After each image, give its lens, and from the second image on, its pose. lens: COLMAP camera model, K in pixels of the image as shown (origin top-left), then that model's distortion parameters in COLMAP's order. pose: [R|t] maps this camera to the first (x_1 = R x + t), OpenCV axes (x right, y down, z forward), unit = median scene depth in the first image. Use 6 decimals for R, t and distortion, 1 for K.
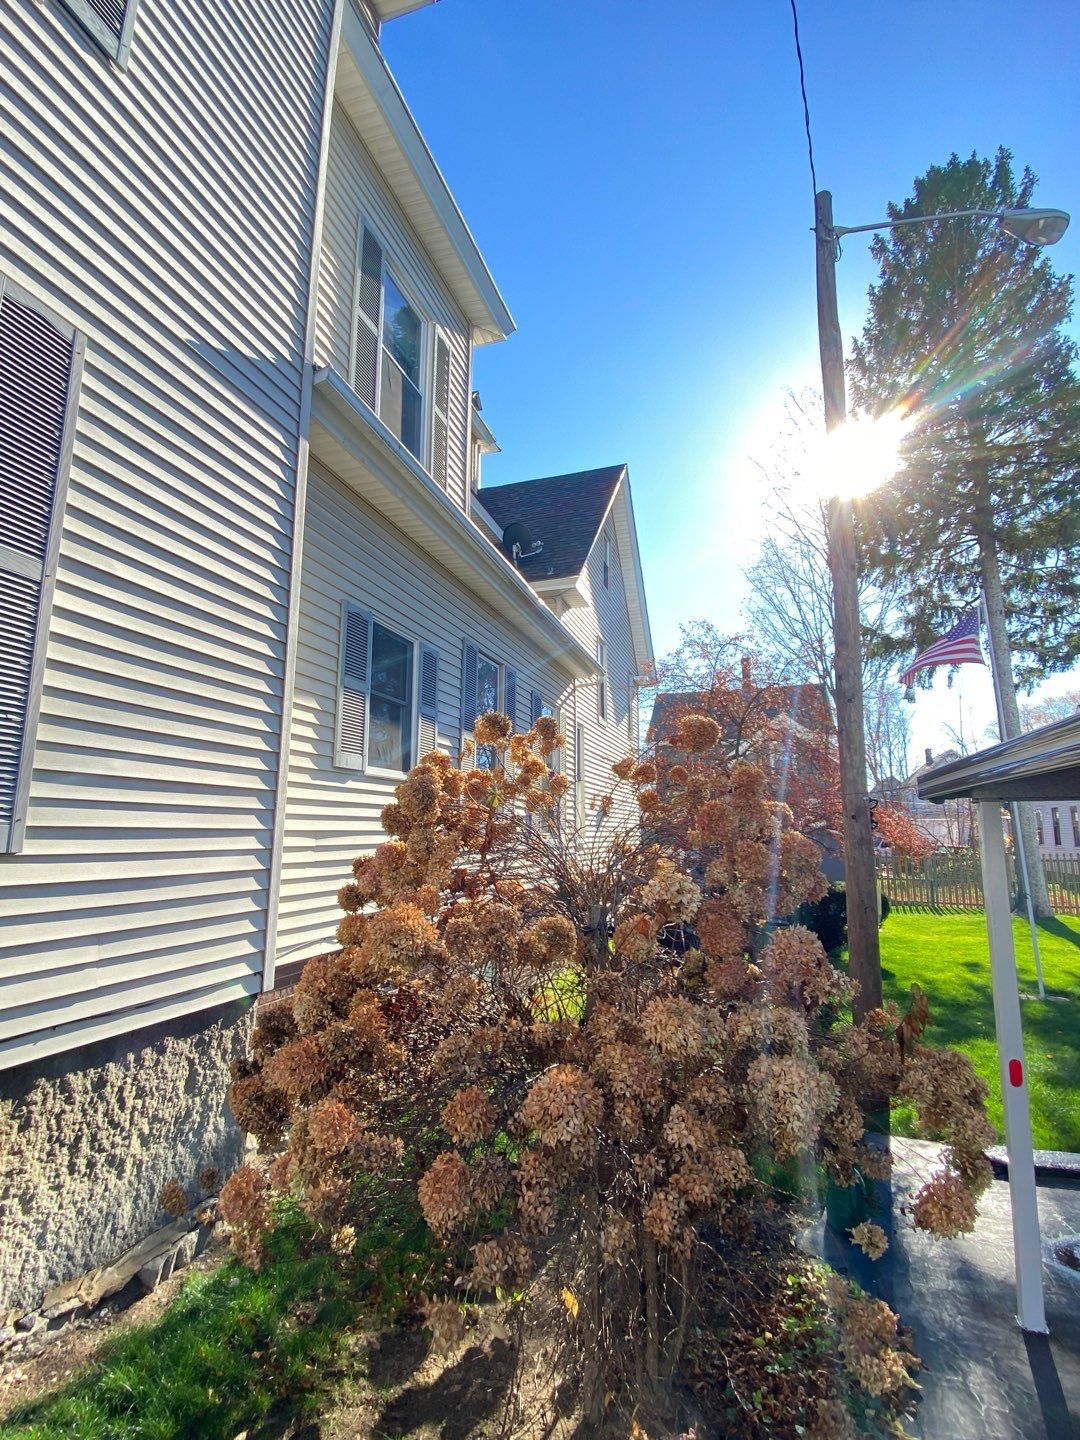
lens RADIAL K [[630.3, 0, 540.0], [0, 630.3, 720.0], [0, 0, 1]] dist [0.017696, 0.000015]
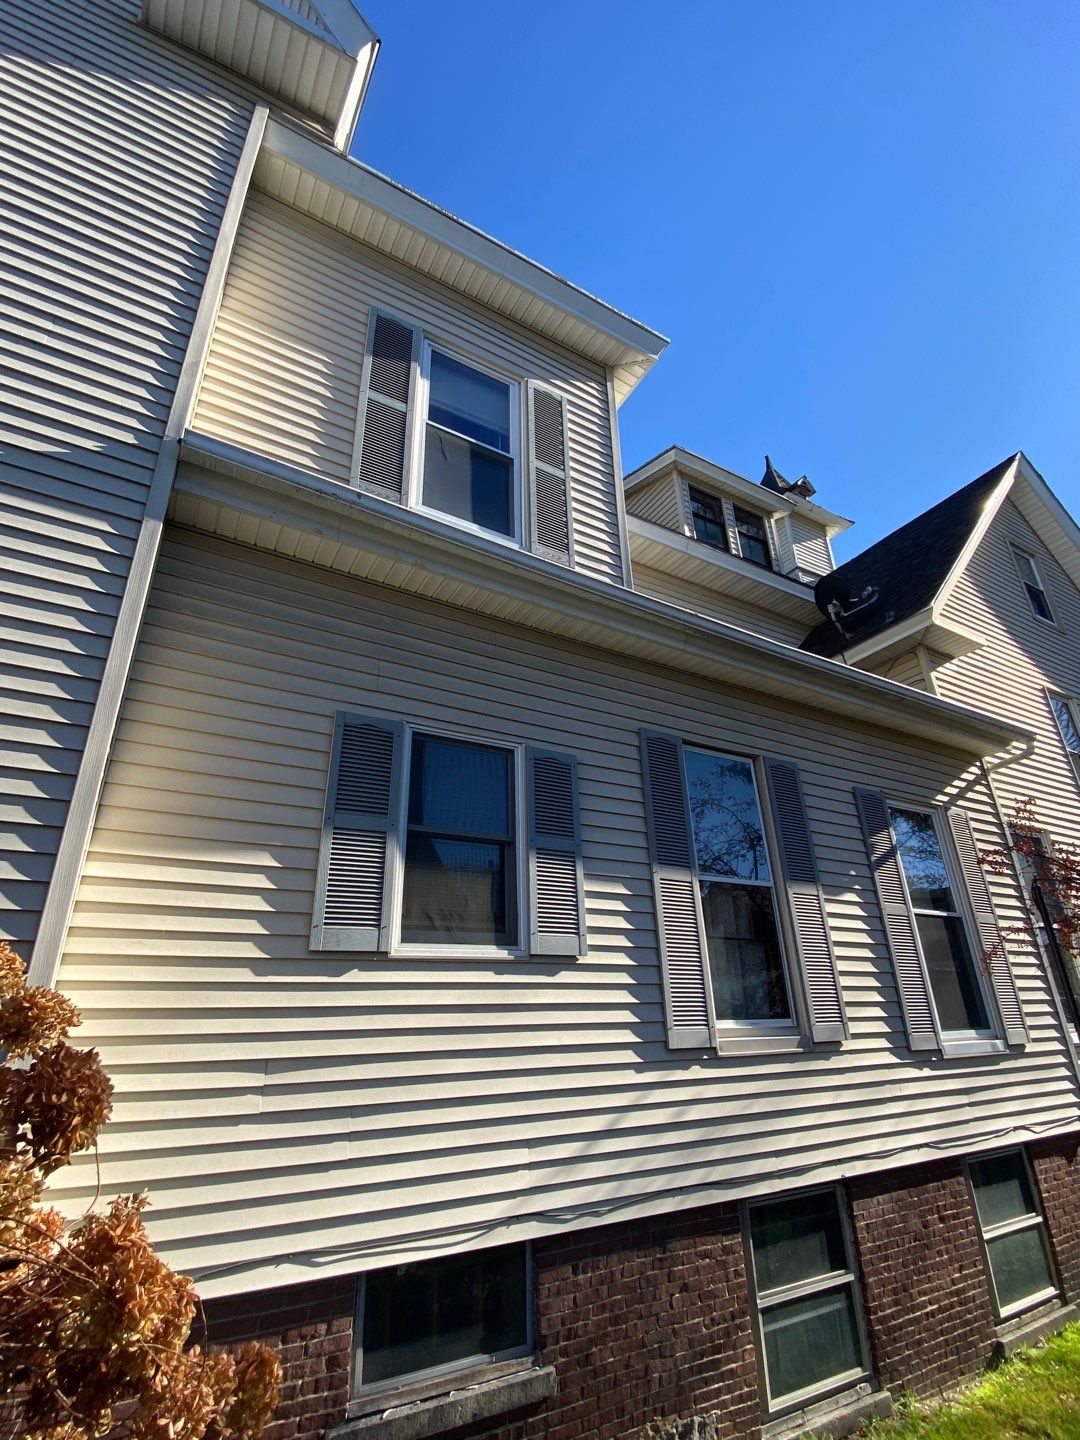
lens RADIAL K [[630.3, 0, 540.0], [0, 630.3, 720.0], [0, 0, 1]] dist [0.017696, 0.000015]
pose [[0.748934, -0.276321, -0.602283, 0.251408], [0.125436, 0.951593, -0.280601, 0.046865], [0.650664, 0.134603, 0.747340, 0.491110]]
